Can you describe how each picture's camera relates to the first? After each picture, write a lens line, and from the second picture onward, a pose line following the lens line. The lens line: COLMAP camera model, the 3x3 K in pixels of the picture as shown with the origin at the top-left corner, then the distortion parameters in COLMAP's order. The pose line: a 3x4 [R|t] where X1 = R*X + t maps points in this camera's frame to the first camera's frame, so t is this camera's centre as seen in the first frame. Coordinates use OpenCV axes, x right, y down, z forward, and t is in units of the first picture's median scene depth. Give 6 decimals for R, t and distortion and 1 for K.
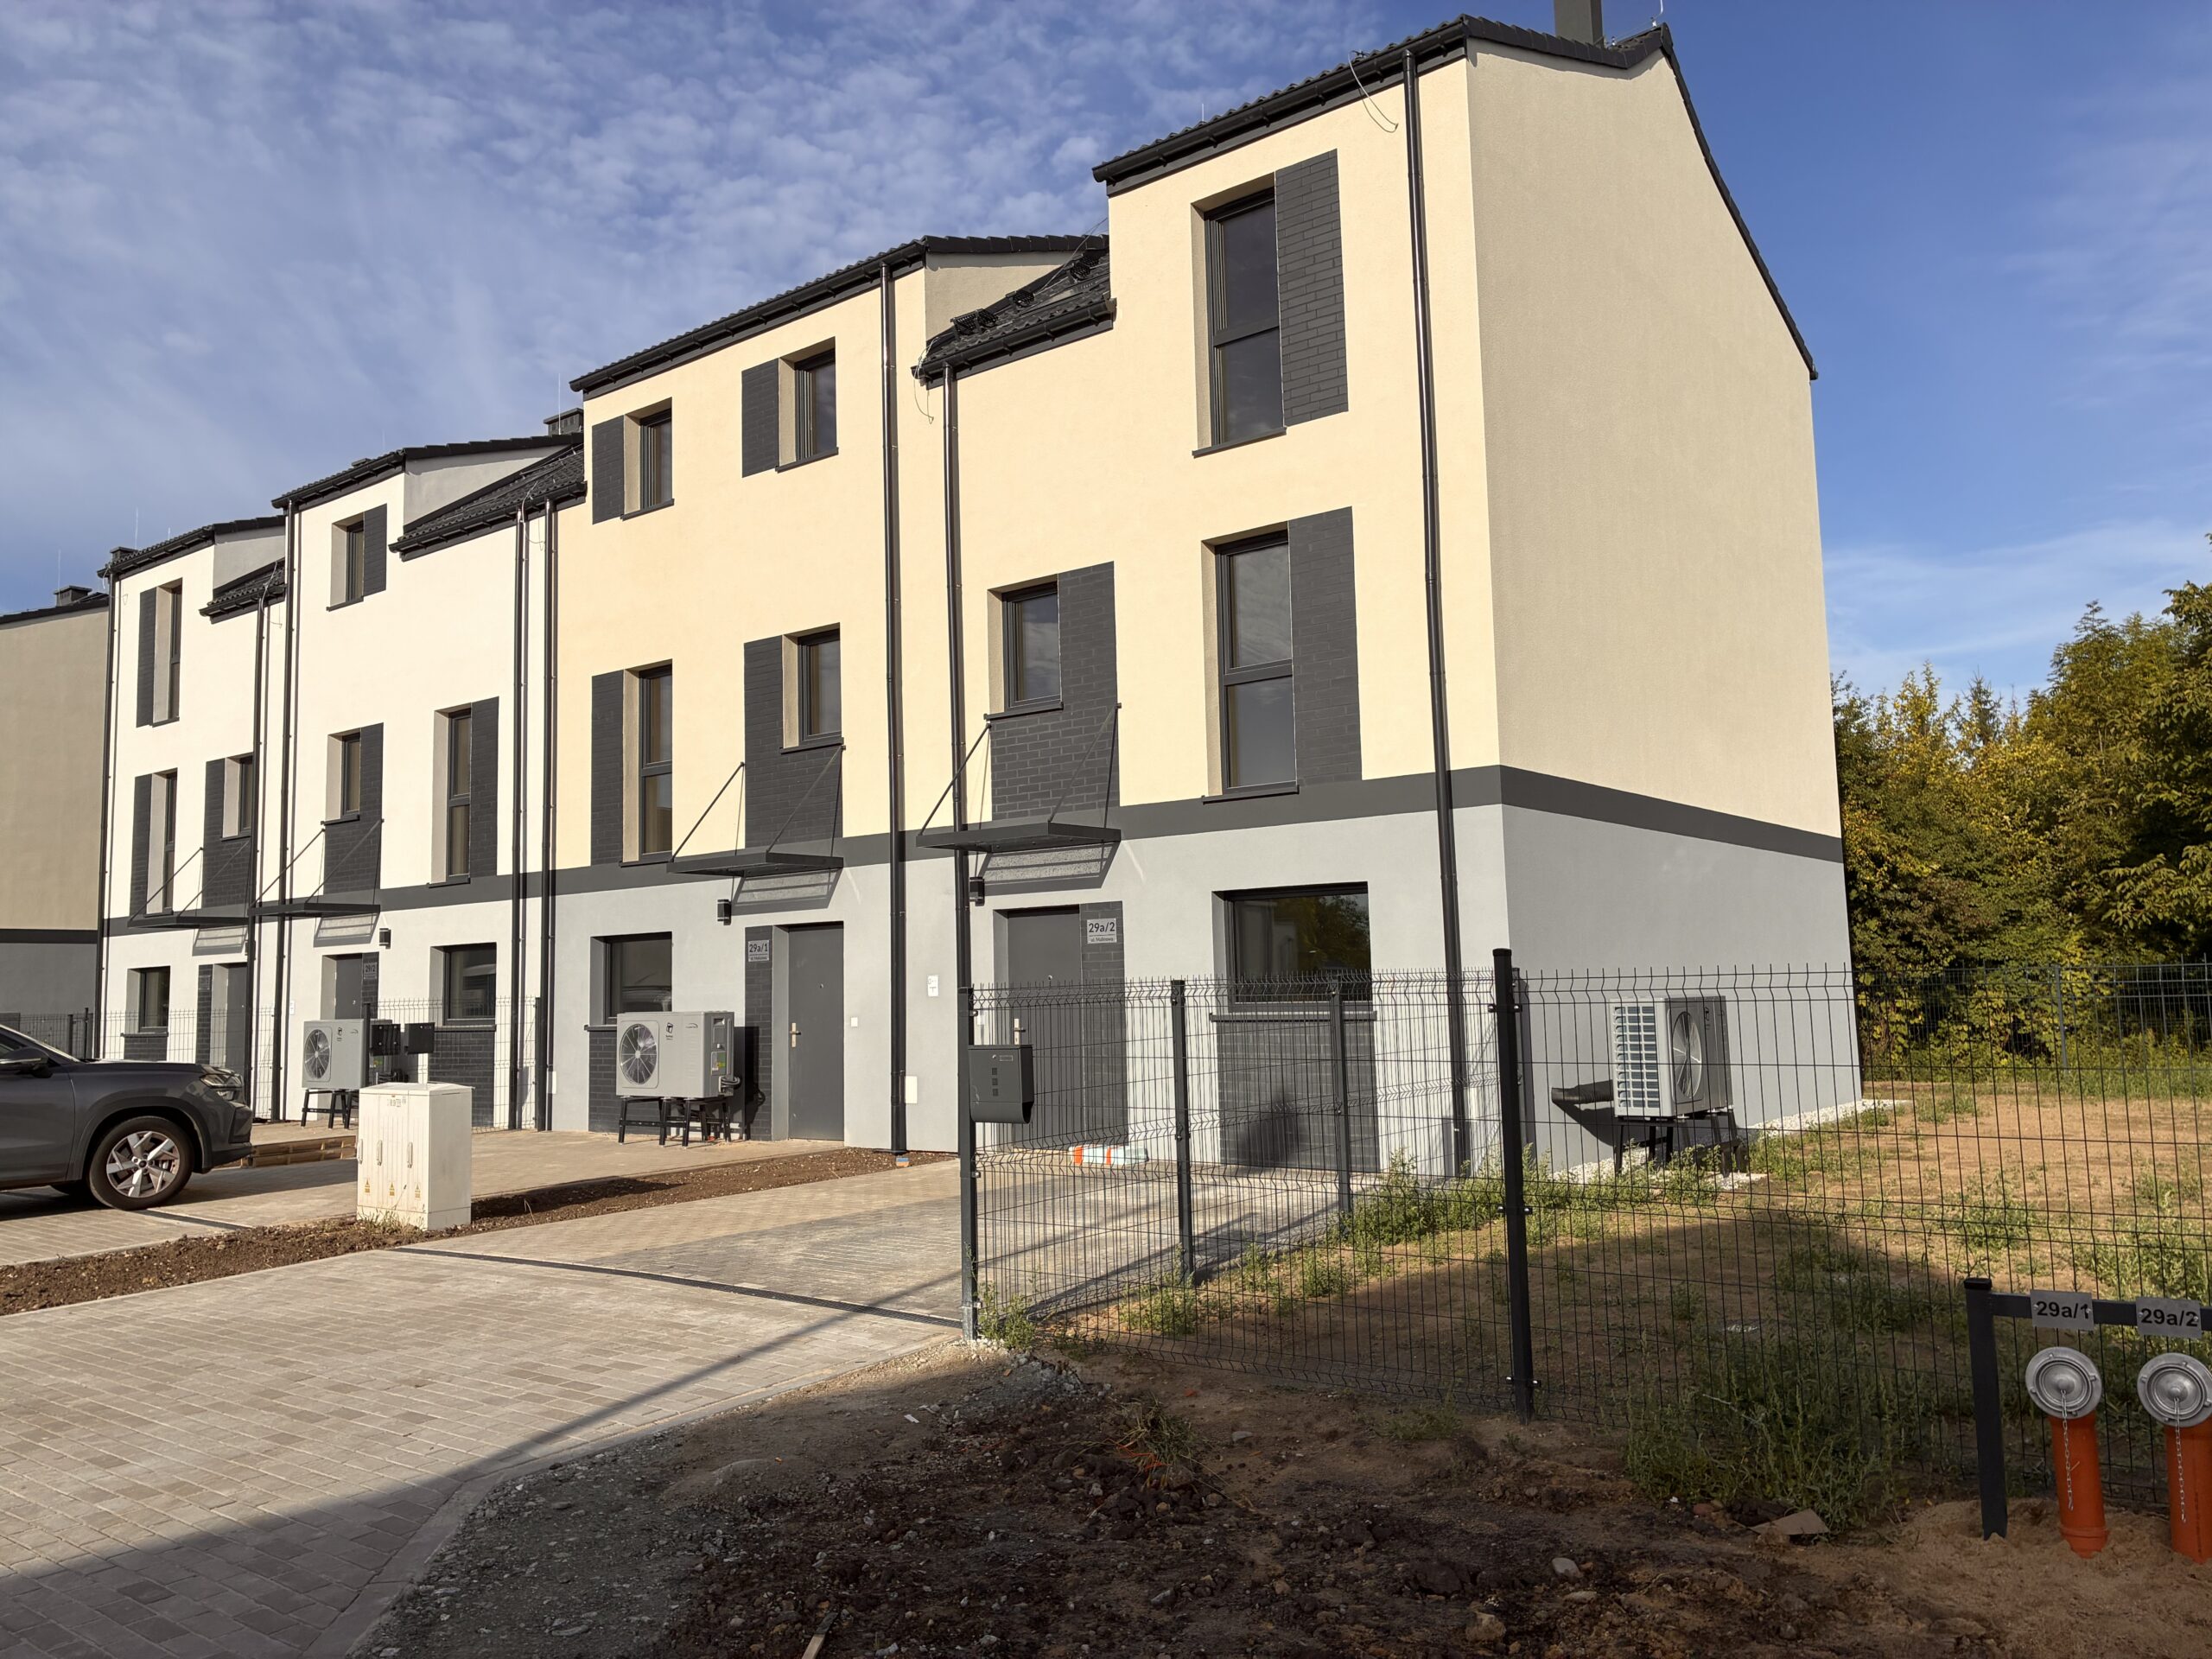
lens RADIAL K [[1639.2, 0, 1108.3], [0, 1639.2, 799.9], [0, 0, 1]] dist [0.050578, -0.049571]
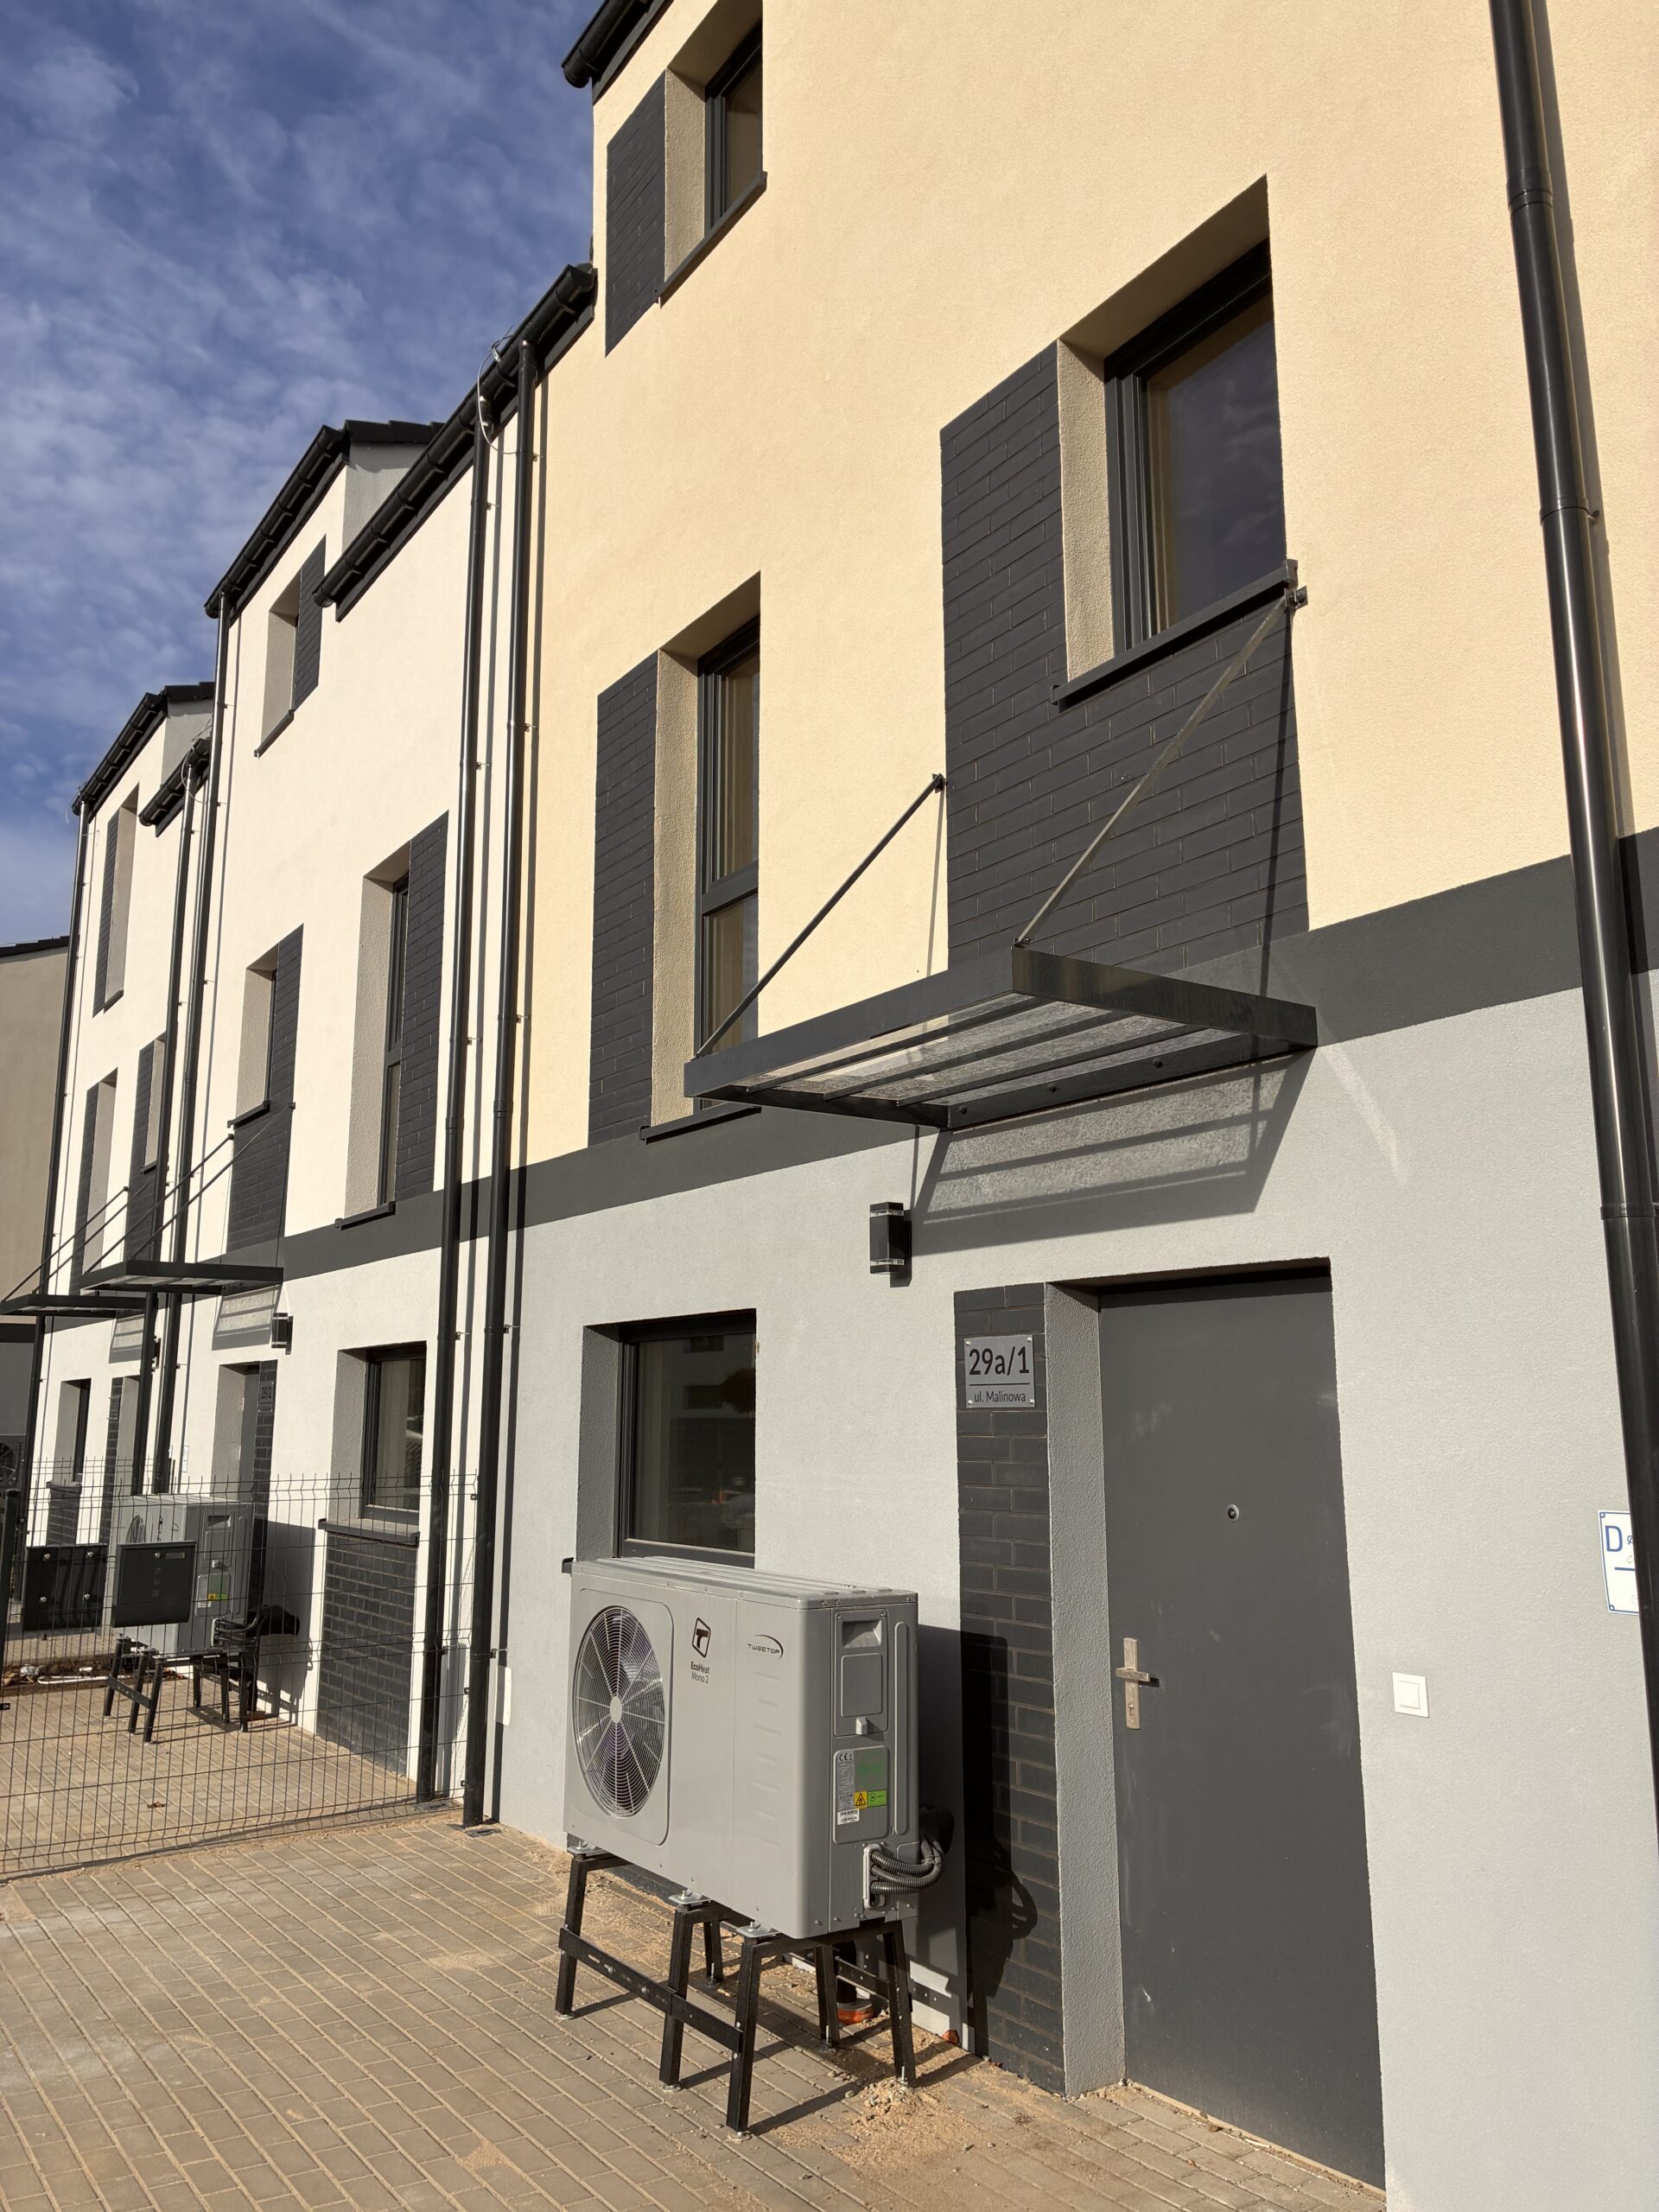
lens RADIAL K [[1639.2, 0, 829.5], [0, 1639.2, 1106.0], [0, 0, 1]] dist [0.050578, -0.049571]
pose [[0.949115, -0.035265, -0.312948, -0.144517], [0.013959, 0.997445, -0.070064, 0.063188], [0.314620, 0.062131, 0.947182, 0.692746]]
